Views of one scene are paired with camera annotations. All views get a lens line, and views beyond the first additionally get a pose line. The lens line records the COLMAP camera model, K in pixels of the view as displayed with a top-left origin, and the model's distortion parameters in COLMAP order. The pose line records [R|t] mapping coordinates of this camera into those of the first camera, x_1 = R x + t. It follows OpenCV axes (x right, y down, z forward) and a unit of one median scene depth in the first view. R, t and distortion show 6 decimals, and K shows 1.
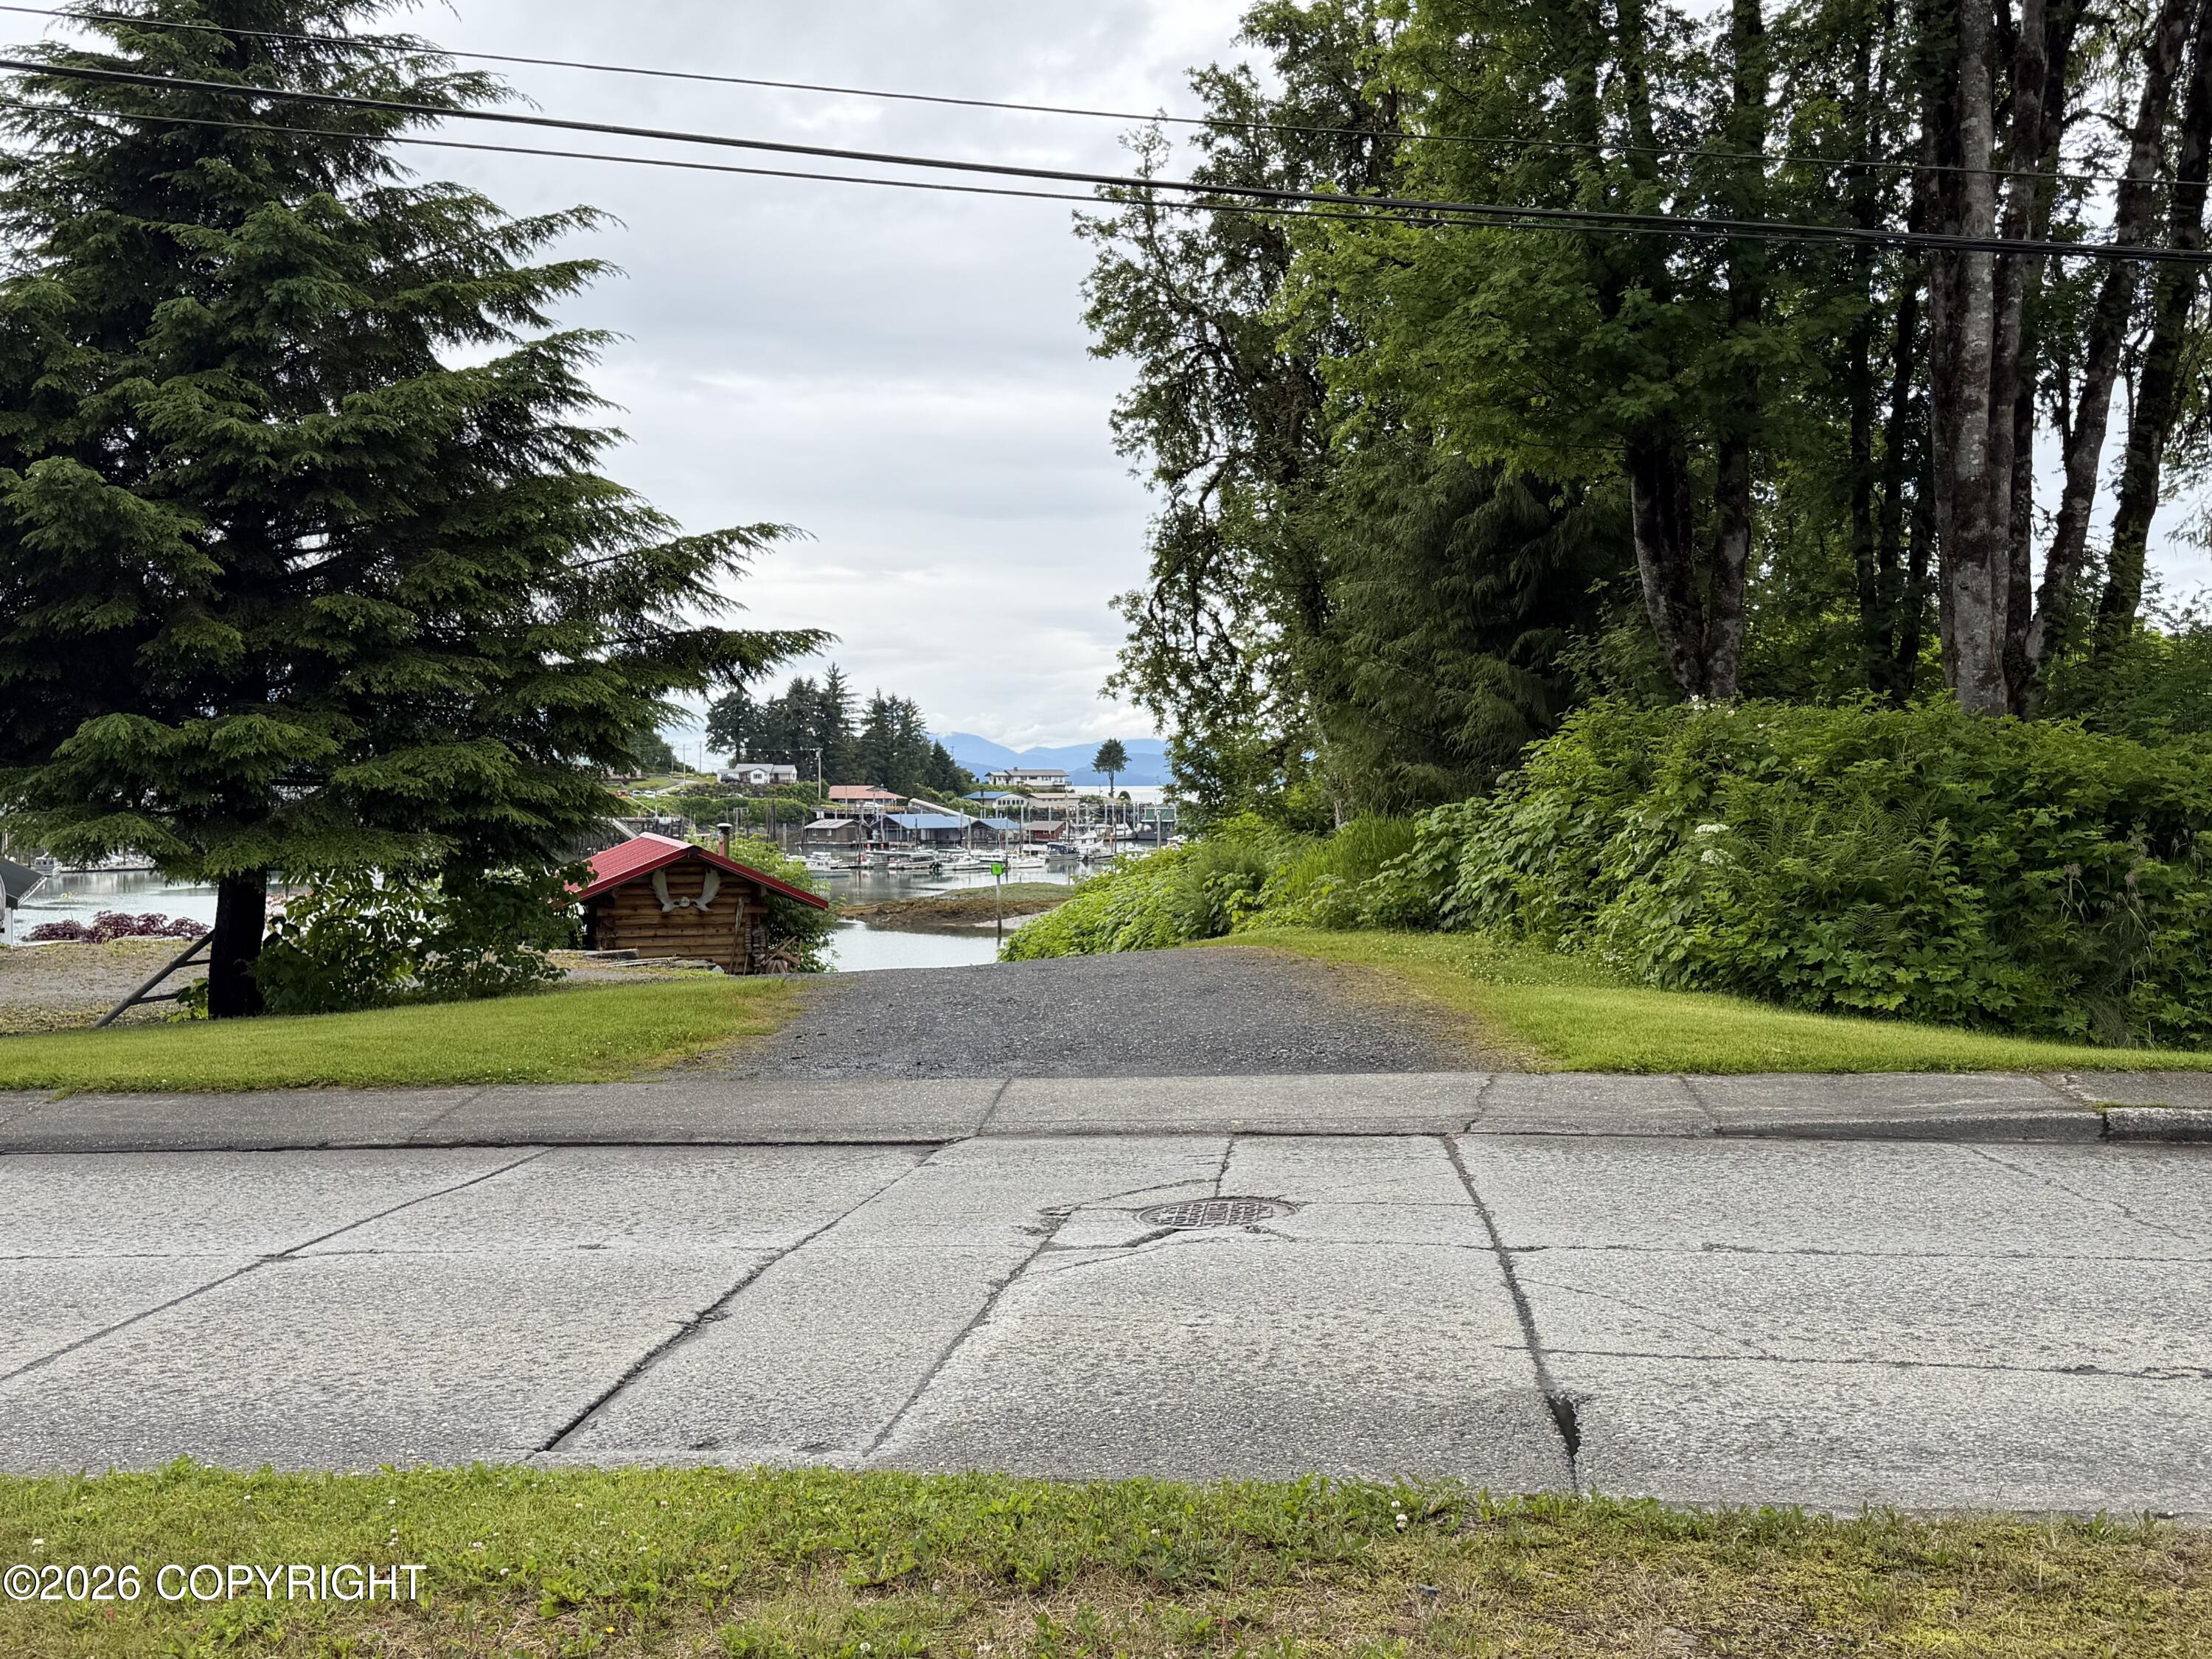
lens RADIAL K [[2171.0, 0, 1104.7], [0, 2171.0, 818.0], [0, 0, 1]] dist [0.099187, 0.000000]
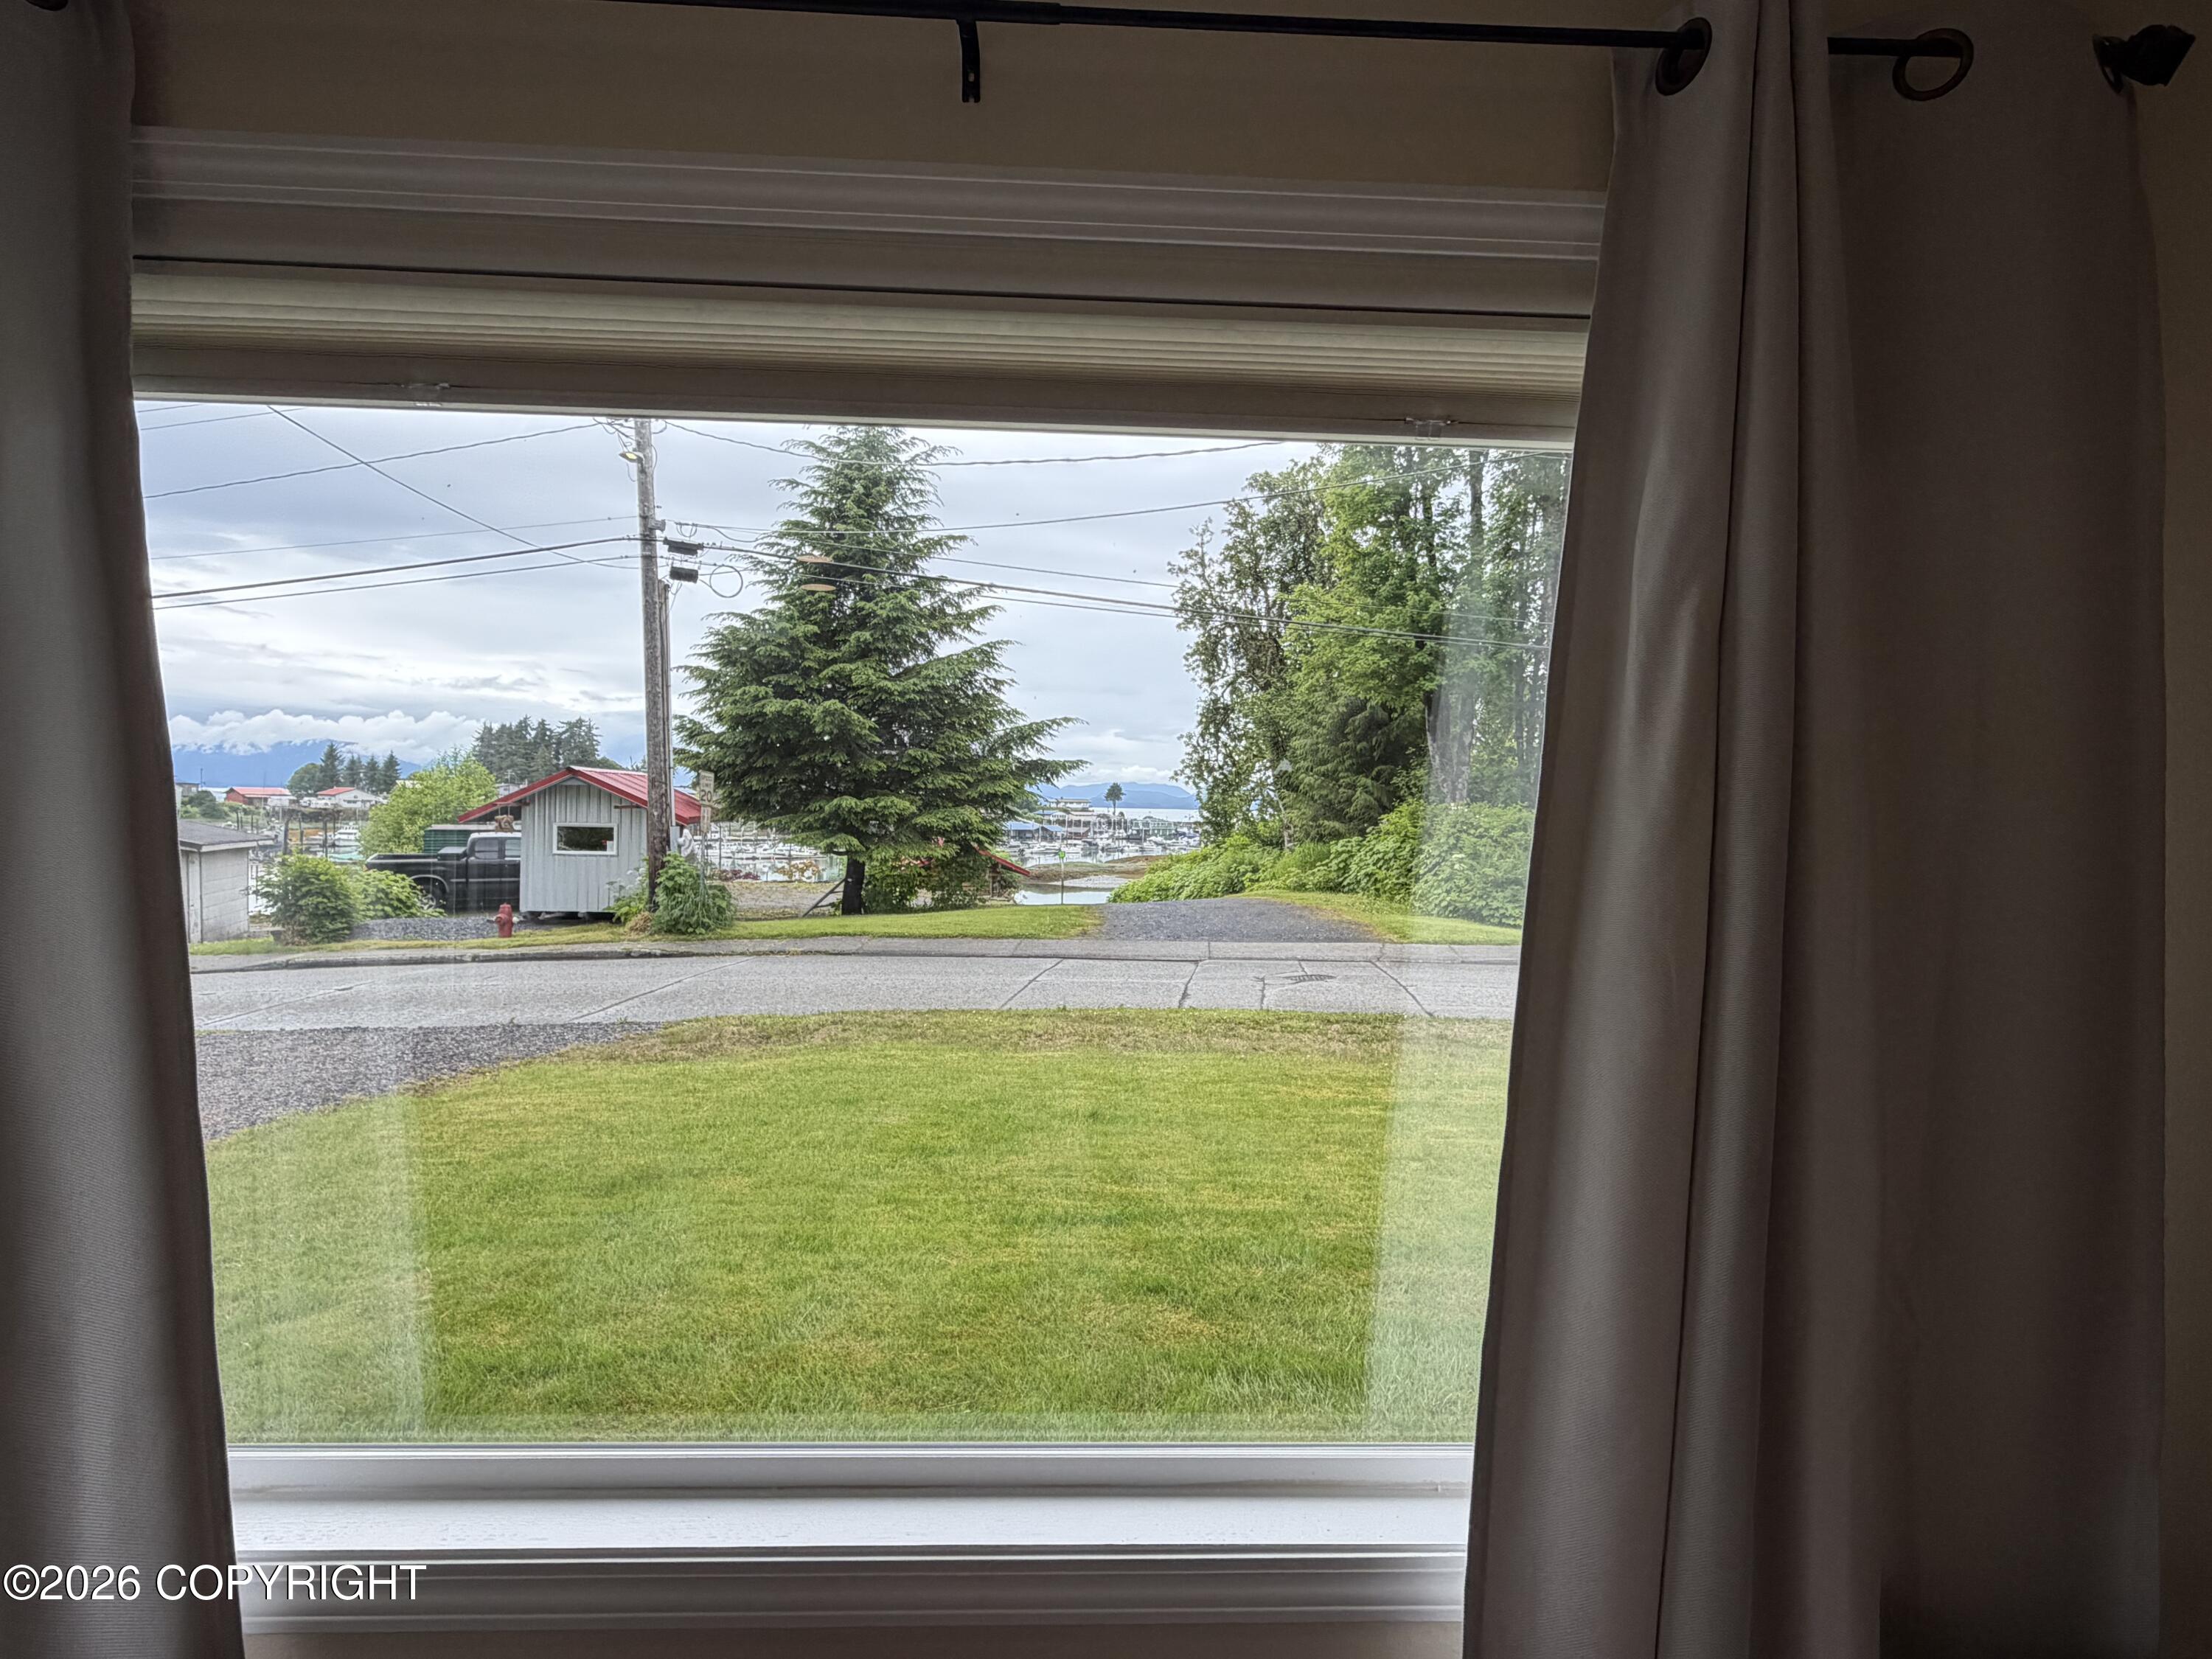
lens RADIAL K [[1175.2, 0, 1107.0], [0, 1175.2, 823.3], [0, 0, 1]] dist [-0.001574, -0.000061]
pose [[0.999654, 0.024353, -0.009944, -0.090736], [-0.024386, 0.999698, -0.003197, -0.013560], [0.009863, 0.003439, 0.999945, -0.286049]]
